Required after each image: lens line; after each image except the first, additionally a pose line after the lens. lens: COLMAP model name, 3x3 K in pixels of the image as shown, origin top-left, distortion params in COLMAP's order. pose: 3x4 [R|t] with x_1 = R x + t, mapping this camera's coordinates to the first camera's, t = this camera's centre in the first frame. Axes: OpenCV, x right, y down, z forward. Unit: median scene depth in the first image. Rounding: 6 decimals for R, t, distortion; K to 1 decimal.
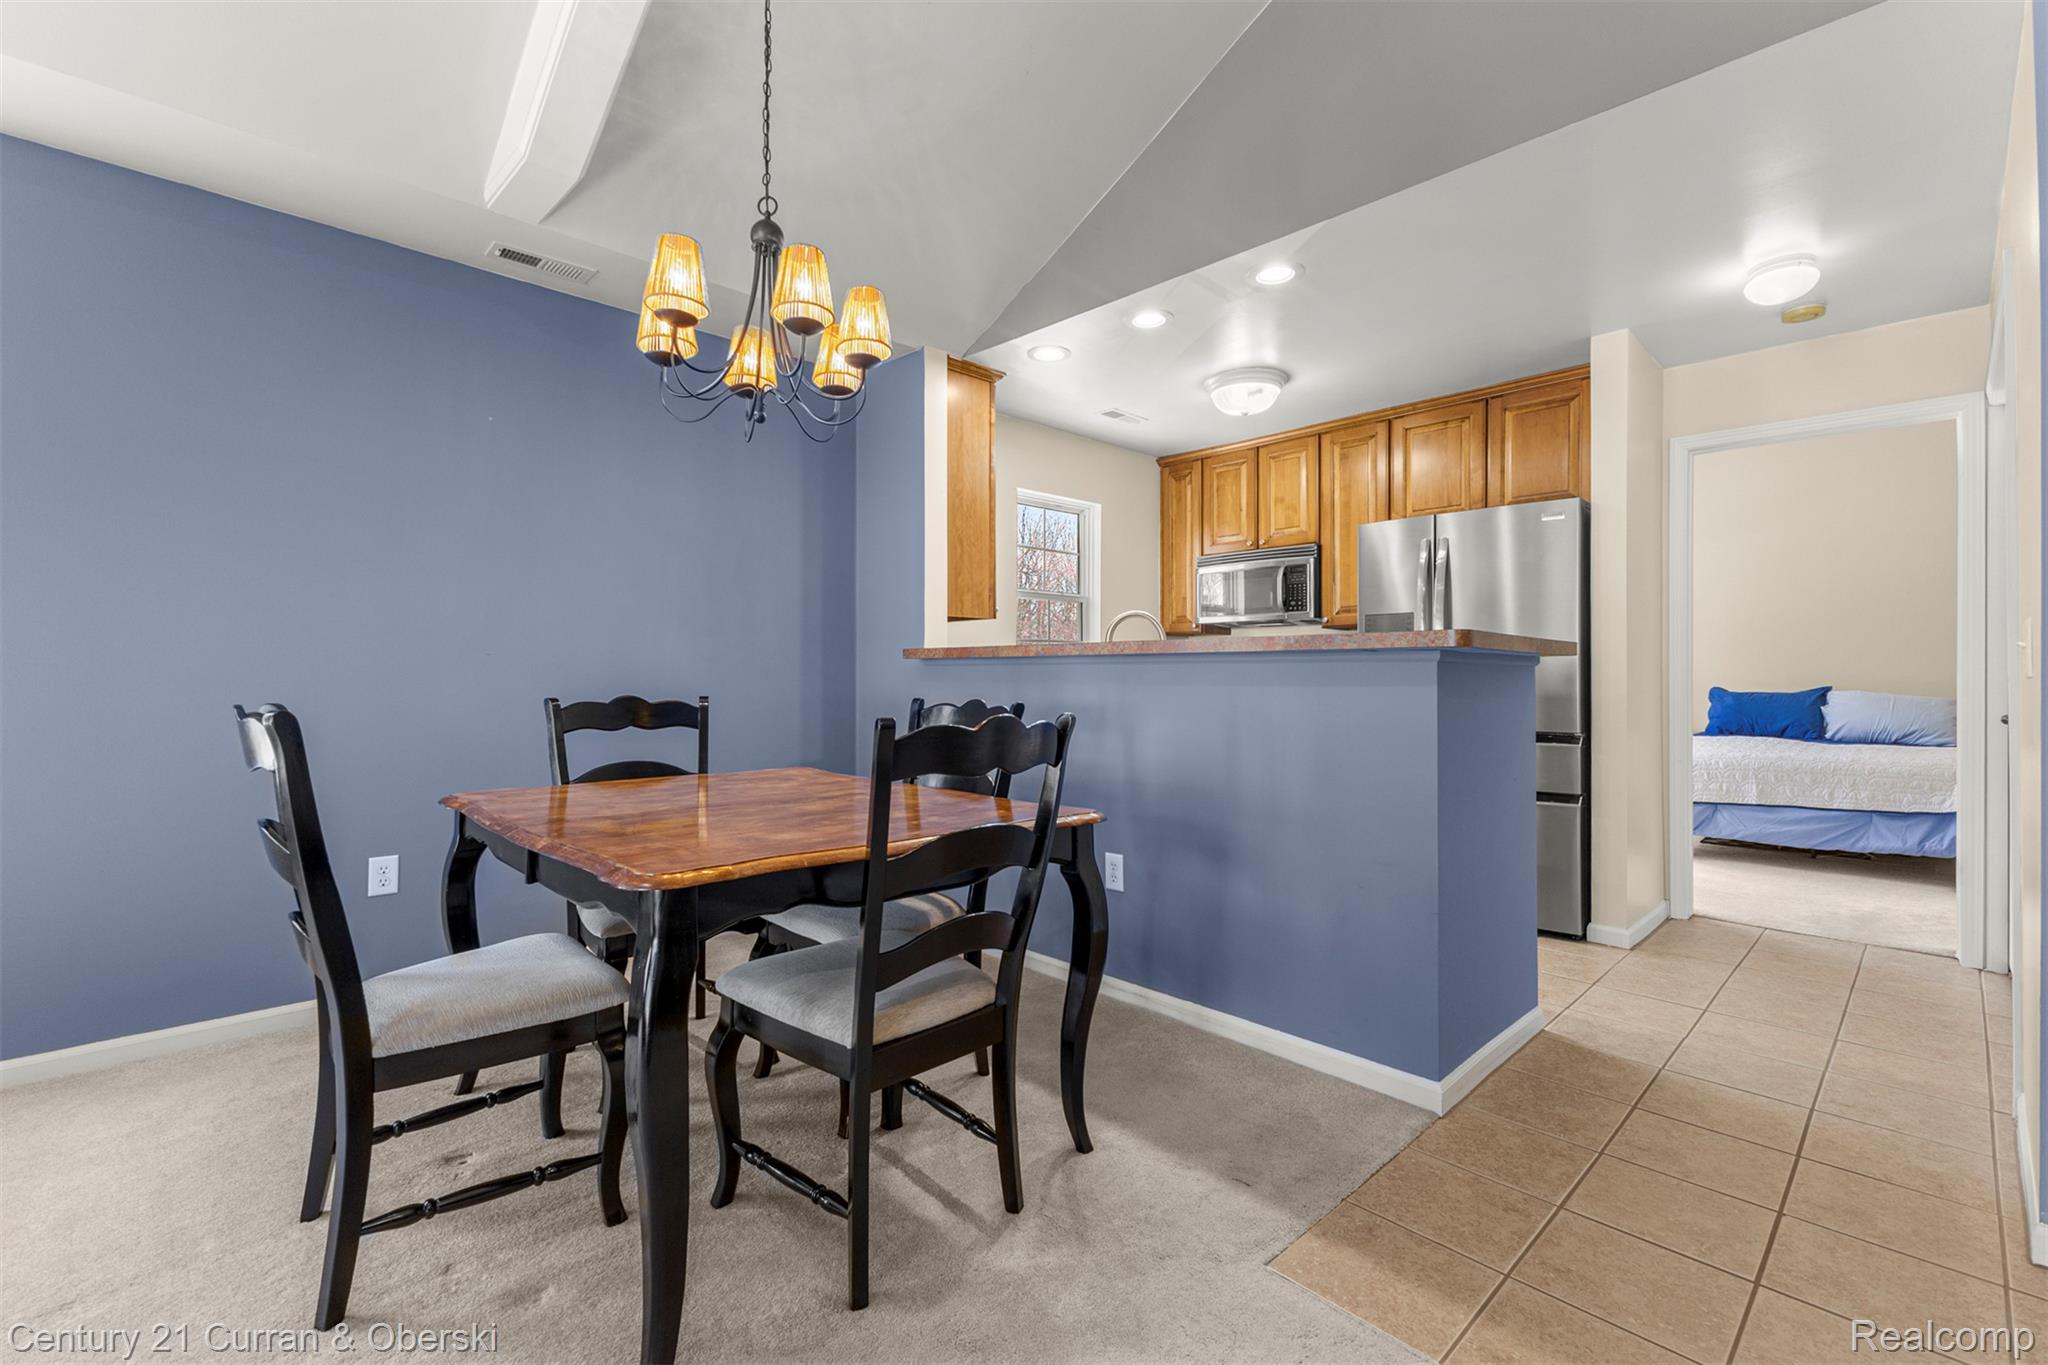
lens RADIAL K [[875.8, 0, 1016.5], [0, 875.8, 678.8], [0, 0, 1]] dist [0.011382, -0.004514]
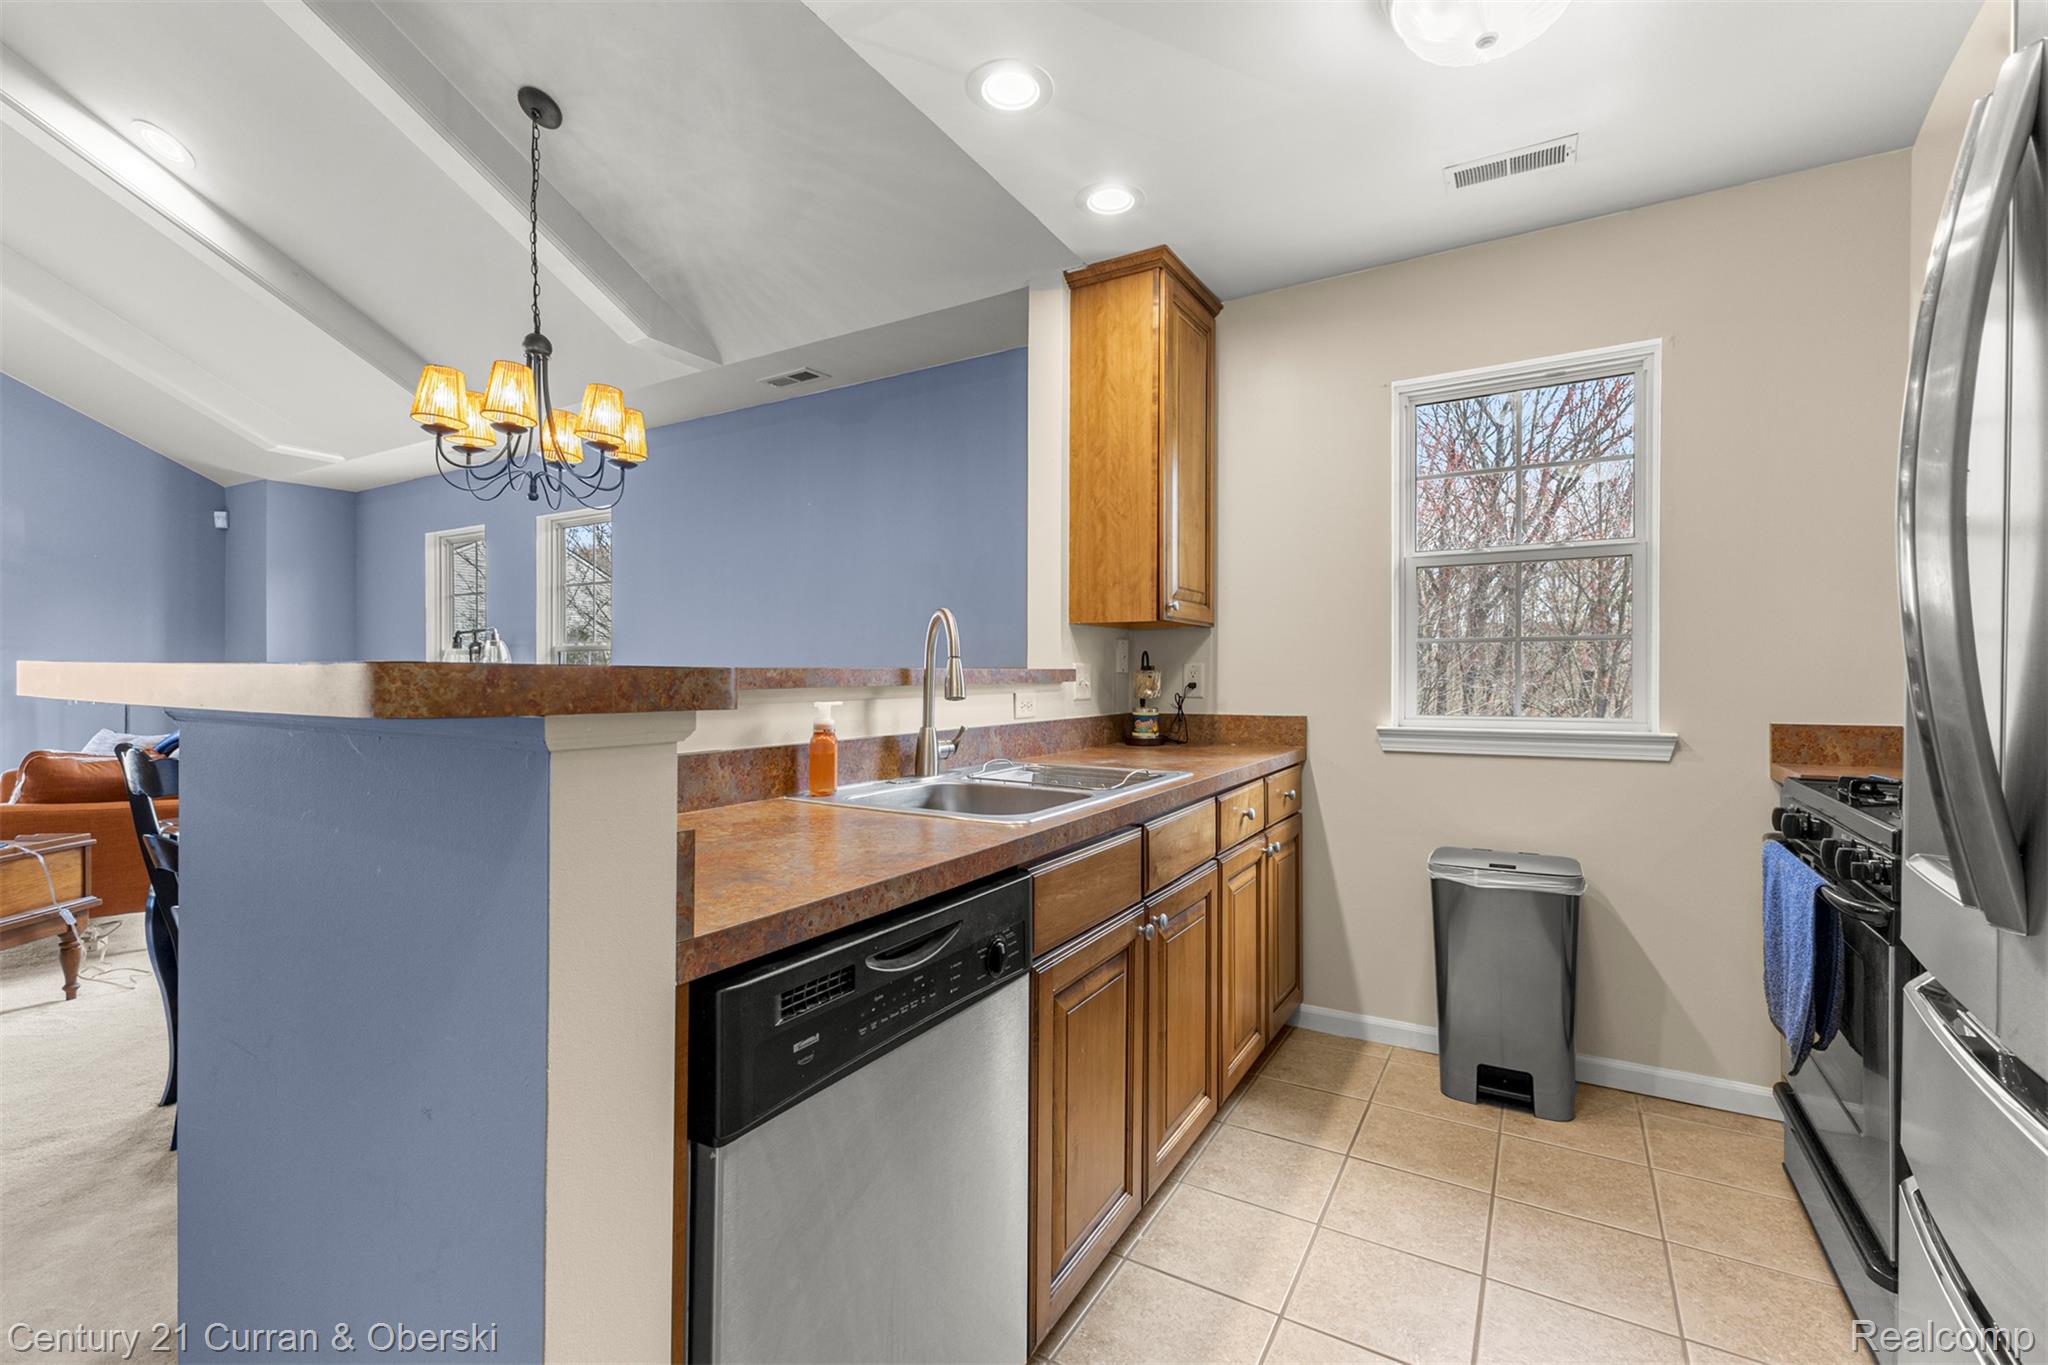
lens RADIAL K [[875.8, 0, 1026.0], [0, 875.8, 680.0], [0, 0, 1]] dist [0.011382, -0.004514]
pose [[0.275744, 0.005246, -0.961217, 0.492407], [-0.001929, 0.999986, 0.004904, -0.022450], [0.961229, 0.000502, 0.275750, 0.602703]]
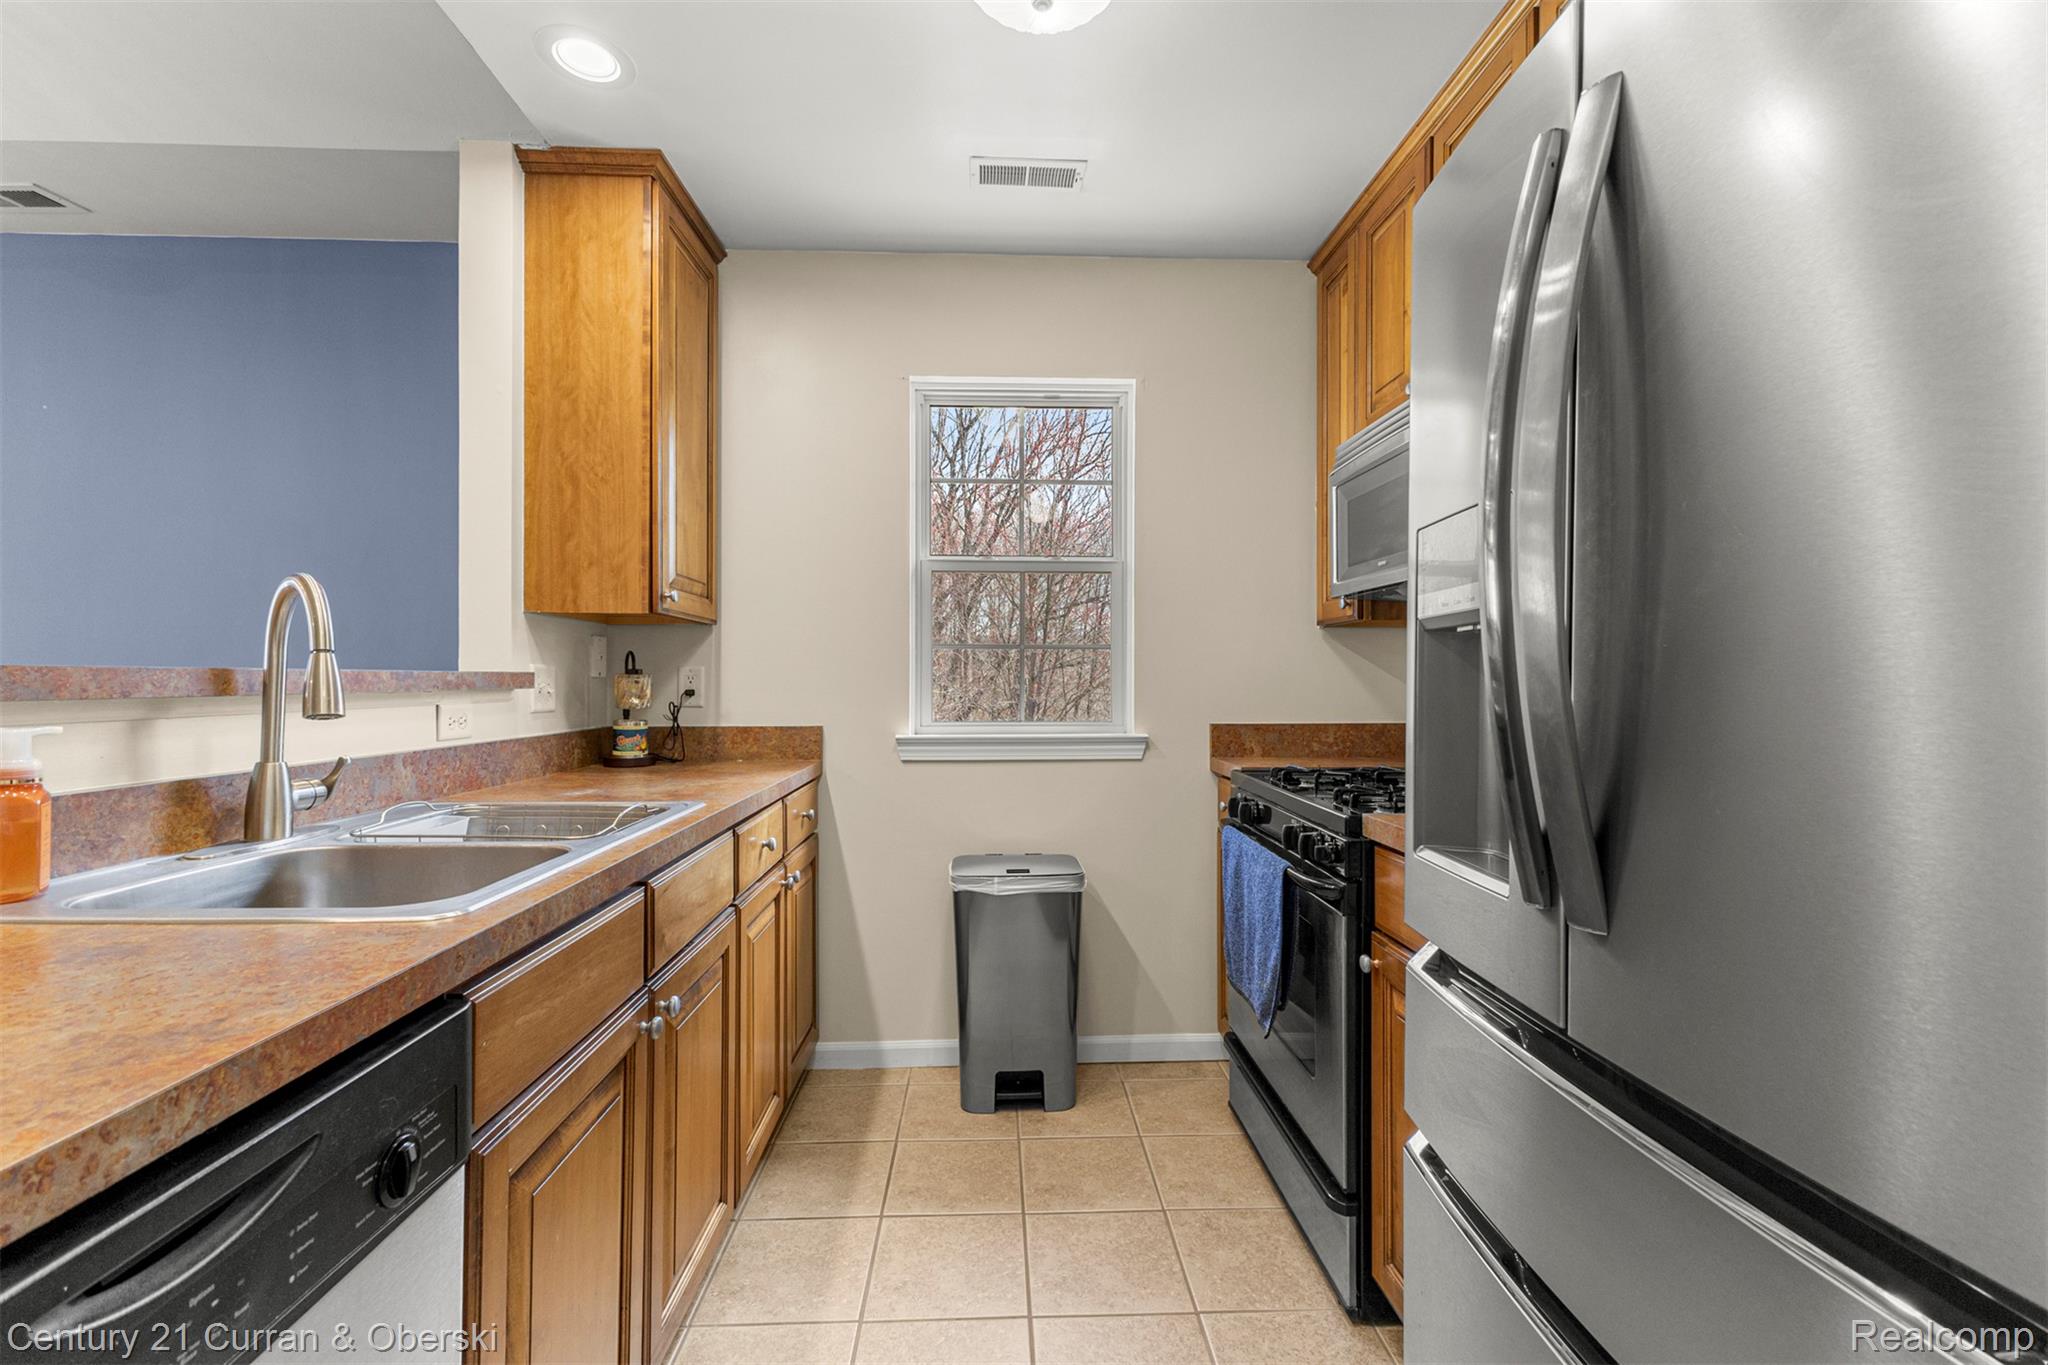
lens RADIAL K [[875.8, 0, 1017.7], [0, 875.8, 685.3], [0, 0, 1]] dist [0.011382, -0.004514]
pose [[0.751208, 0.005639, -0.660042, 0.420128], [-0.004743, 0.999984, 0.003145, -0.022786], [0.660049, 0.000768, 0.751222, 0.622334]]
